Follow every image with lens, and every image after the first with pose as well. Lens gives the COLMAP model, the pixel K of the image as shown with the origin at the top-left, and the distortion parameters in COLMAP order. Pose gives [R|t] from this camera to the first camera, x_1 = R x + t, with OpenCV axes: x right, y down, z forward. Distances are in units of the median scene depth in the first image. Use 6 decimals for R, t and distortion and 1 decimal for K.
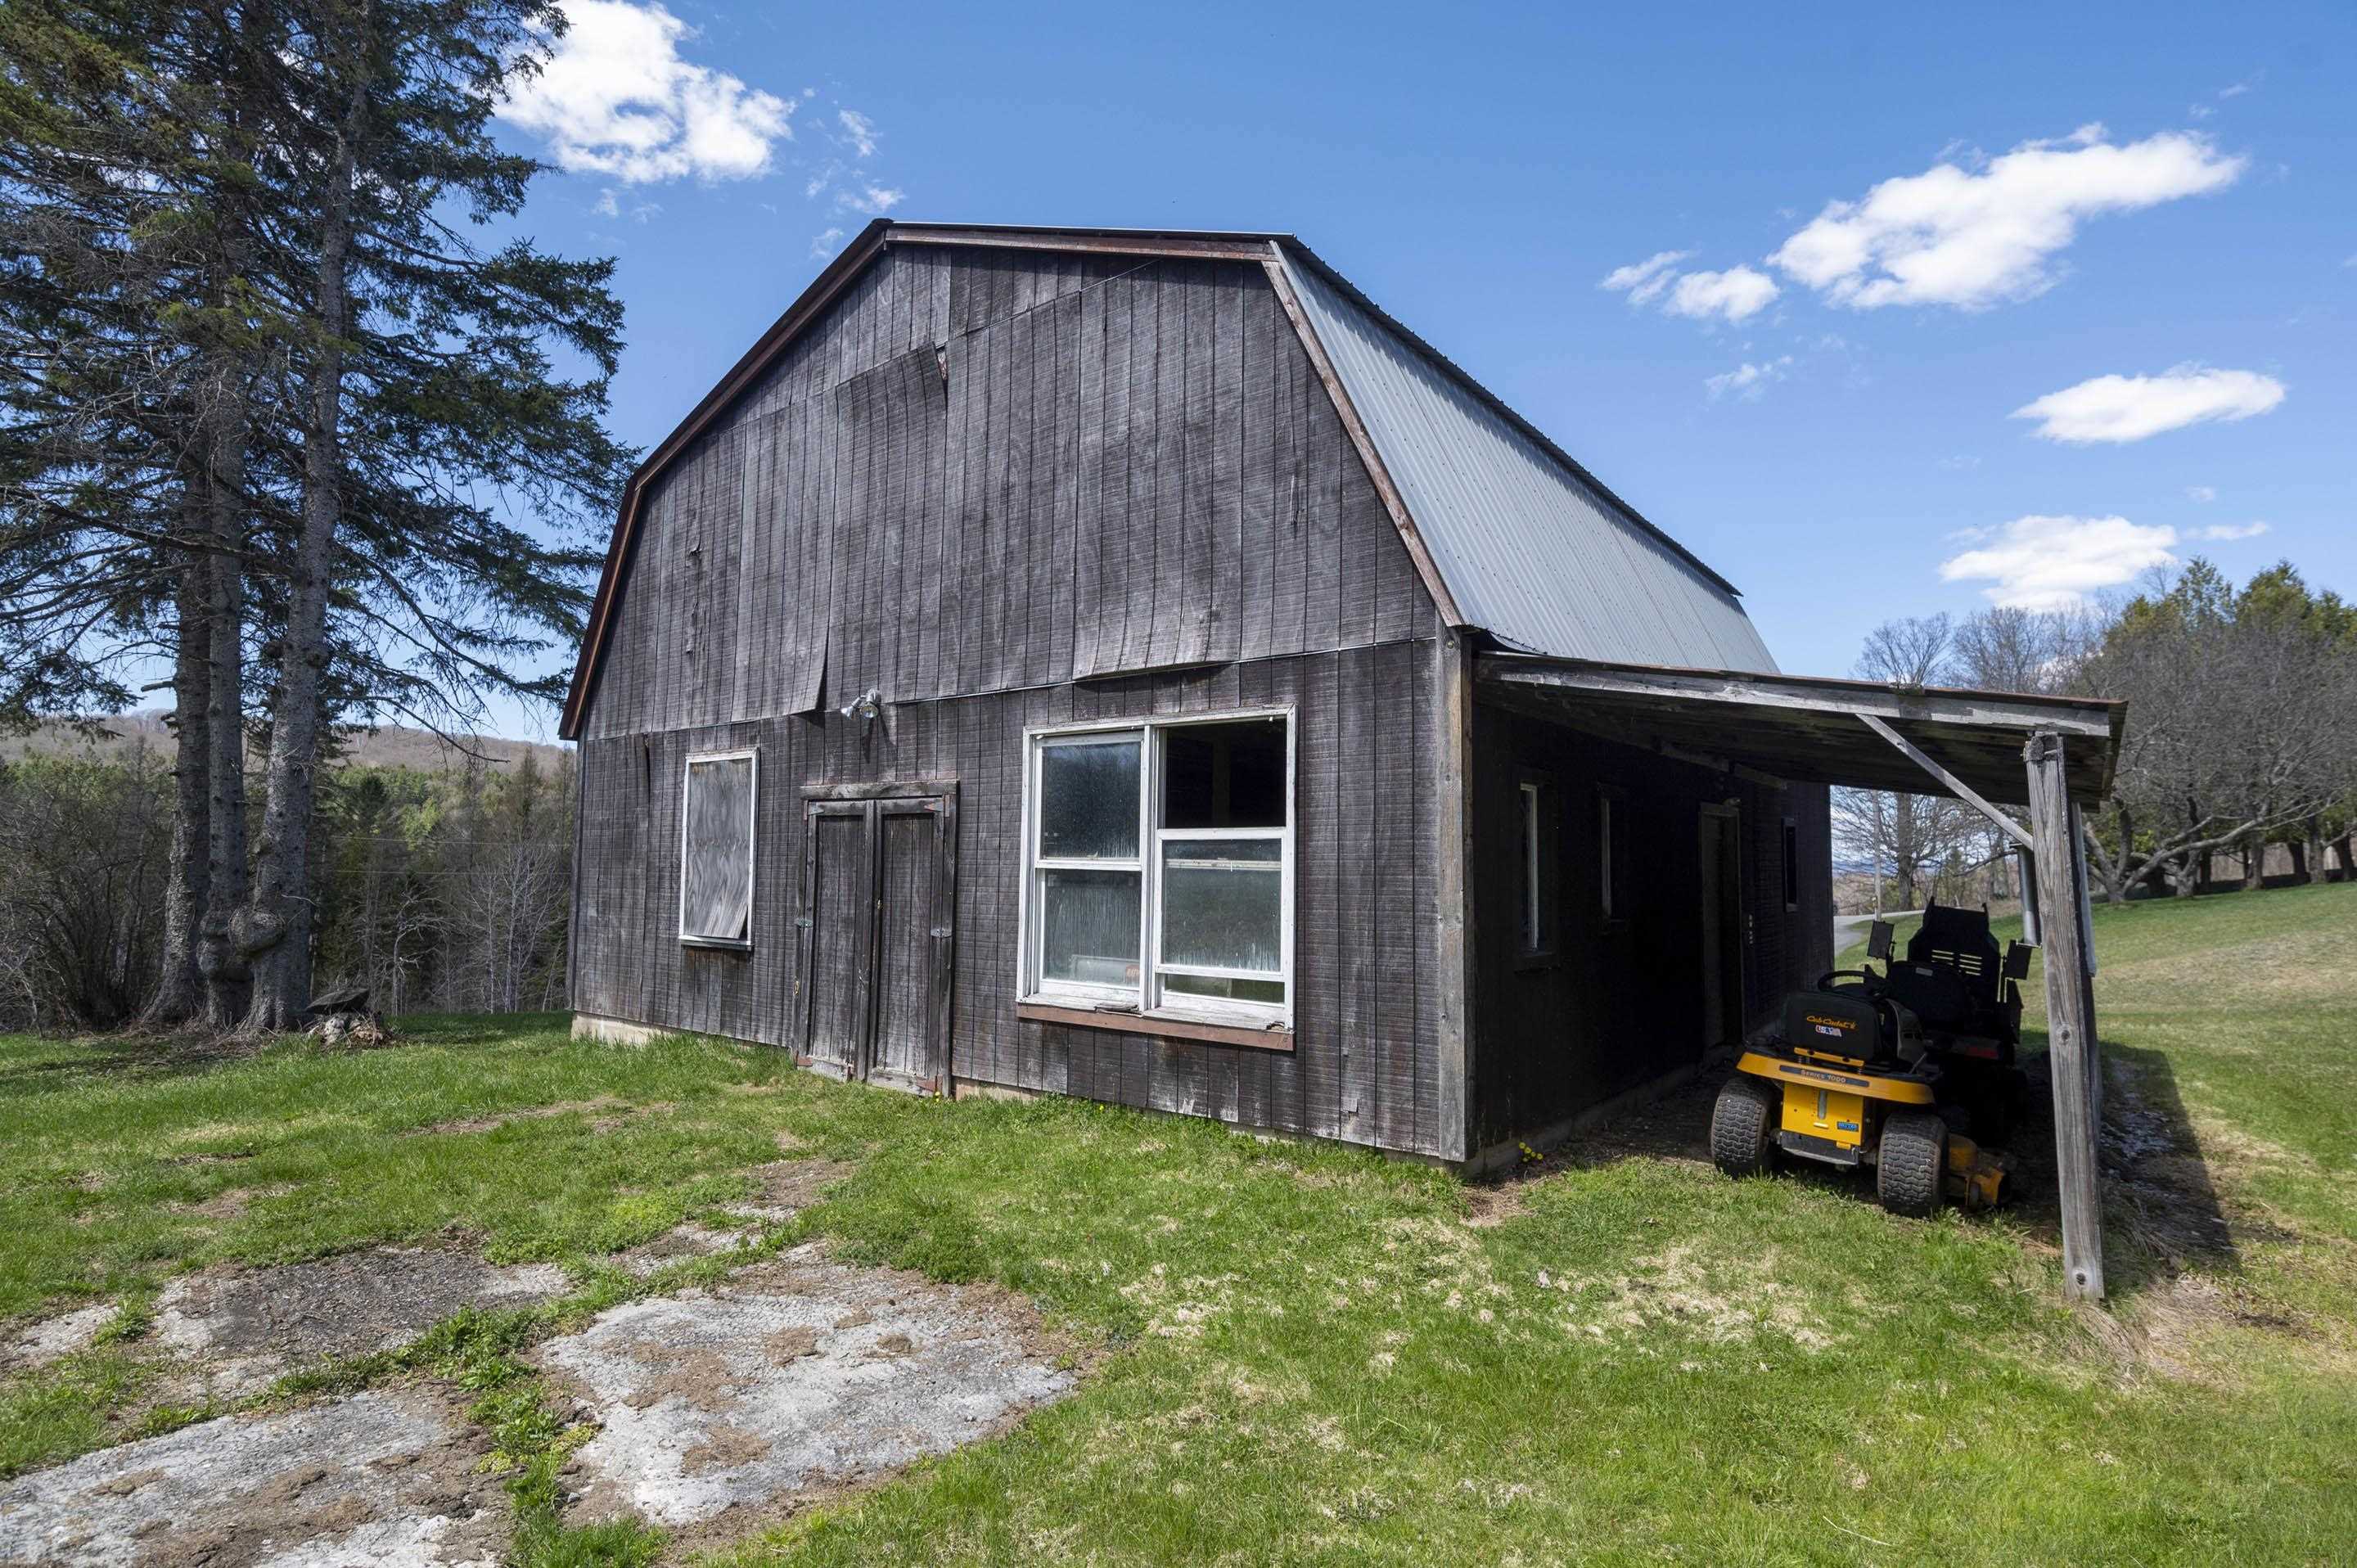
lens RADIAL K [[1188.4, 0, 1173.8], [0, 1188.4, 778.3], [0, 0, 1]] dist [-0.013835, 0.003462]
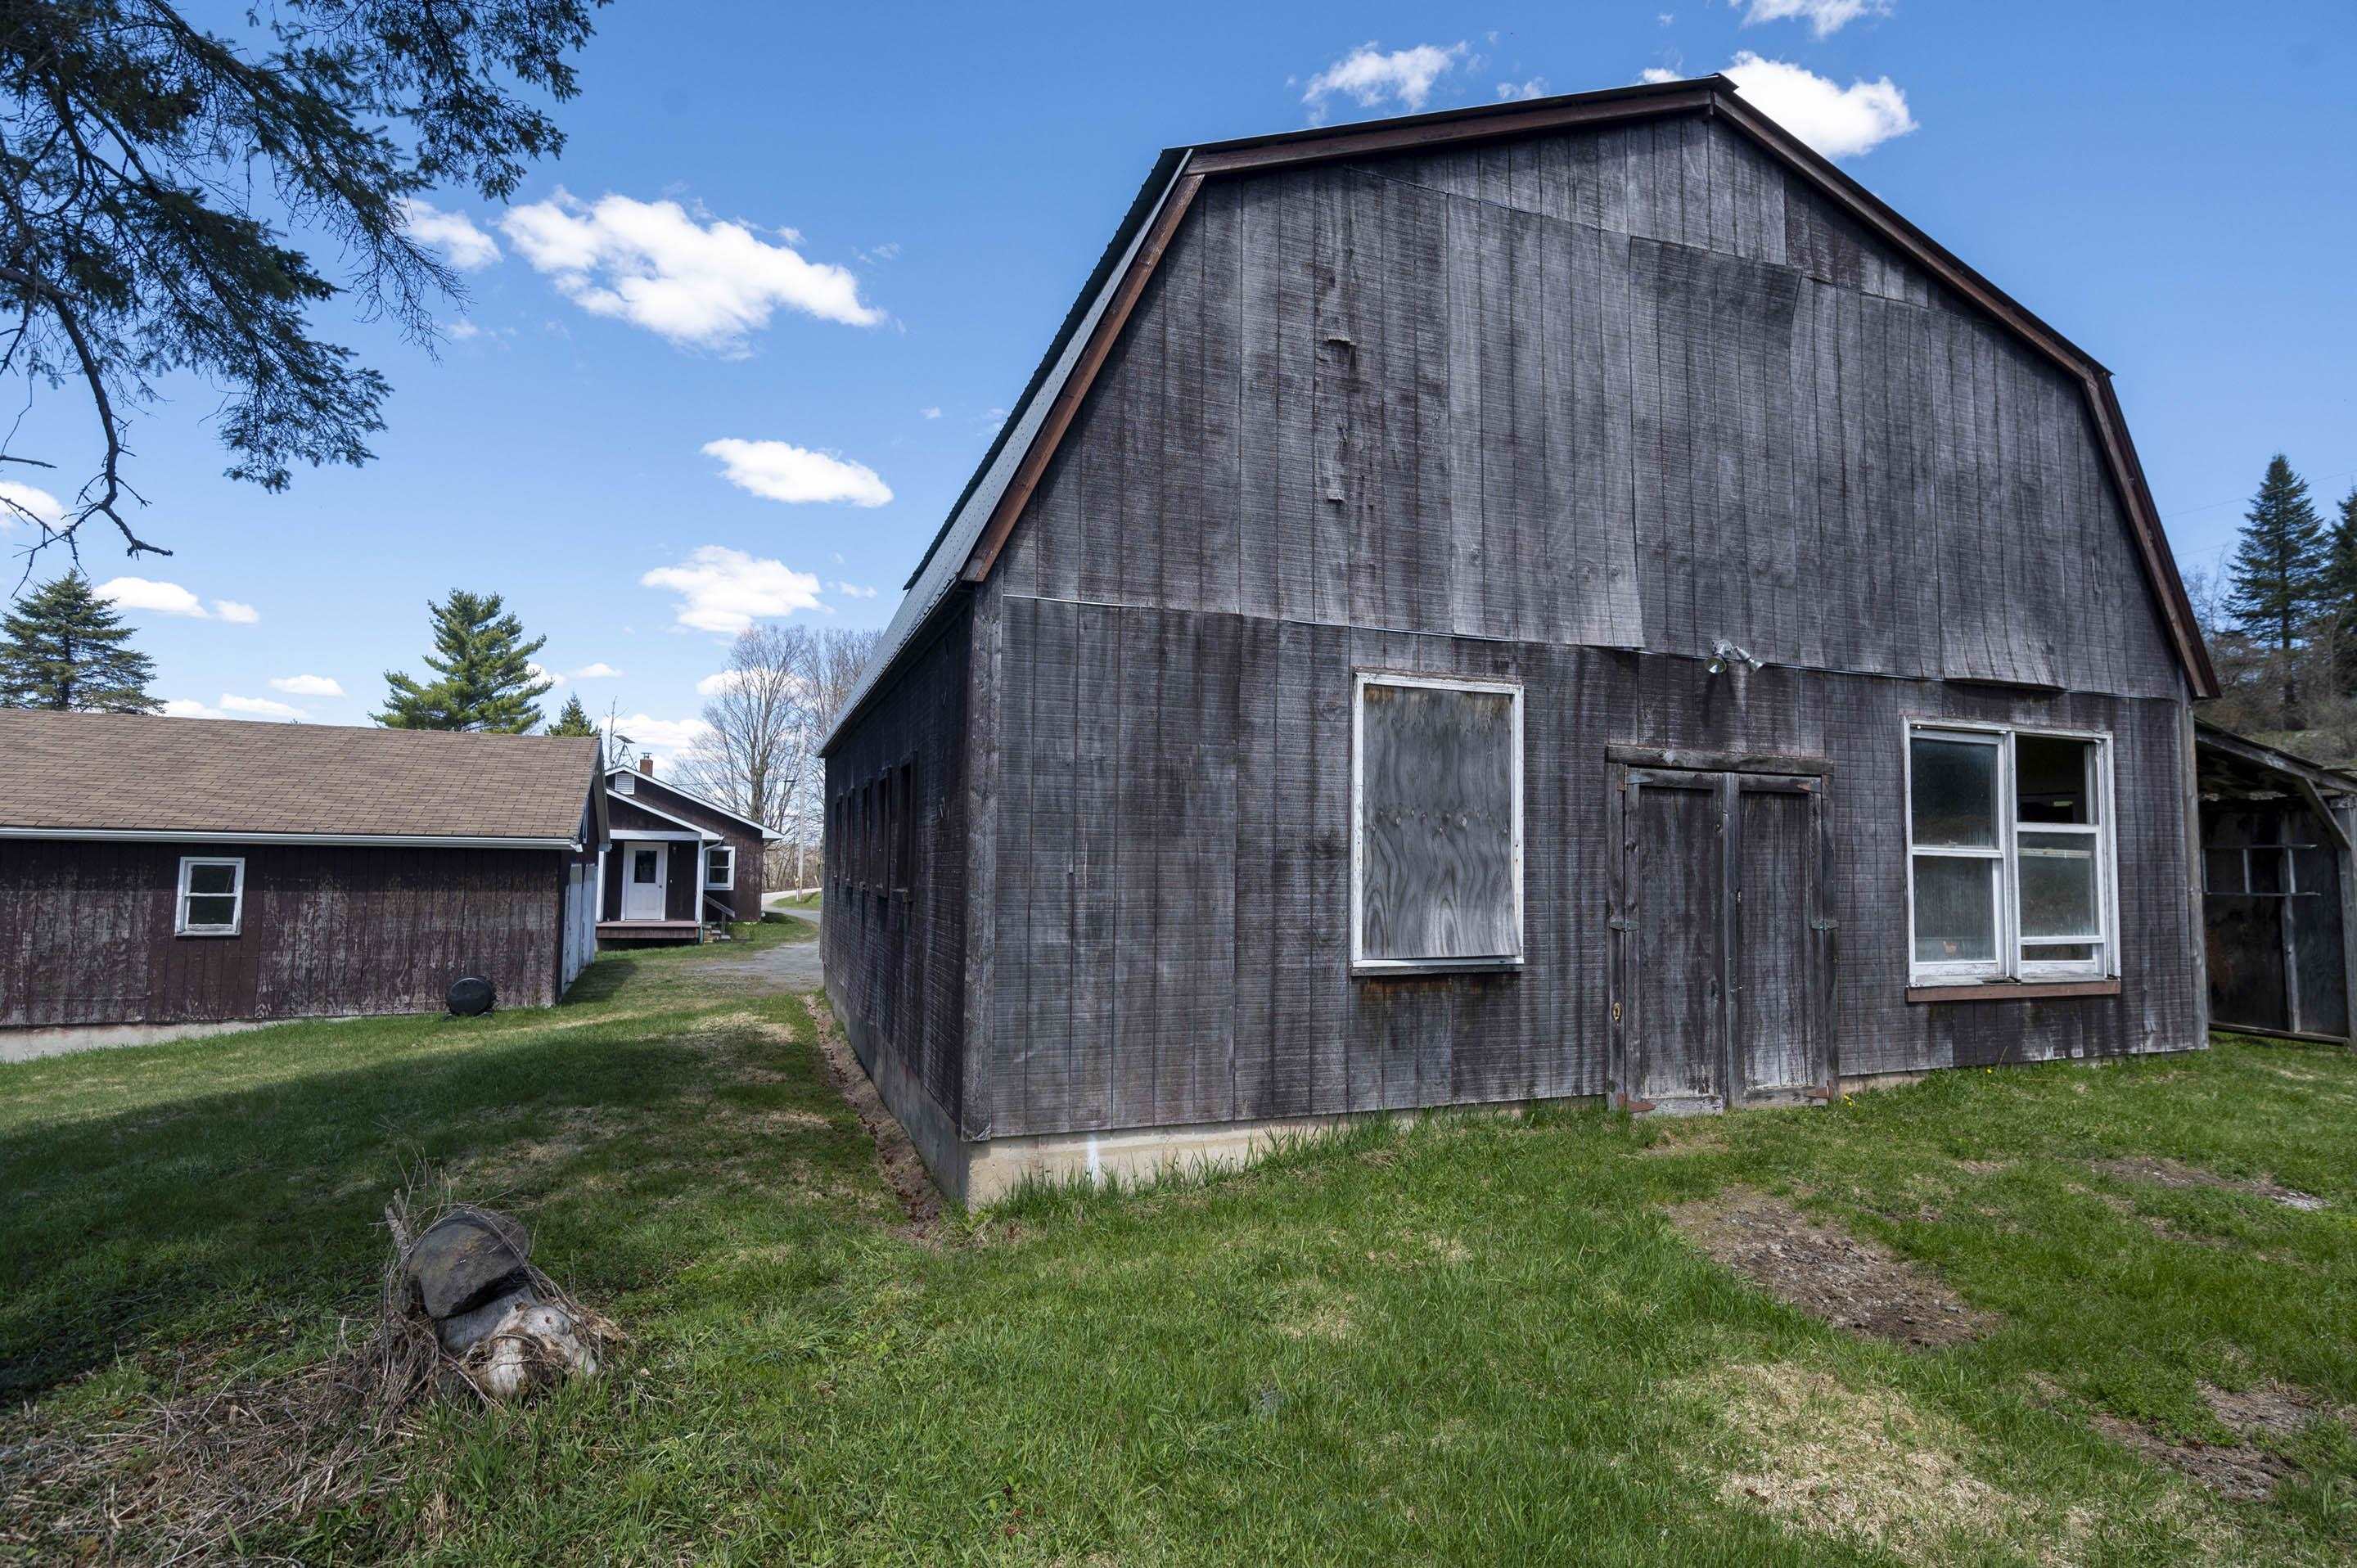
lens RADIAL K [[1188.4, 0, 1173.5], [0, 1188.4, 785.8], [0, 0, 1]] dist [-0.013835, 0.003462]
pose [[0.526393, 0.052032, 0.848648, -1.248957], [-0.069303, 0.997430, -0.018168, 0.074667], [-0.847412, -0.049251, 0.528646, 0.951540]]
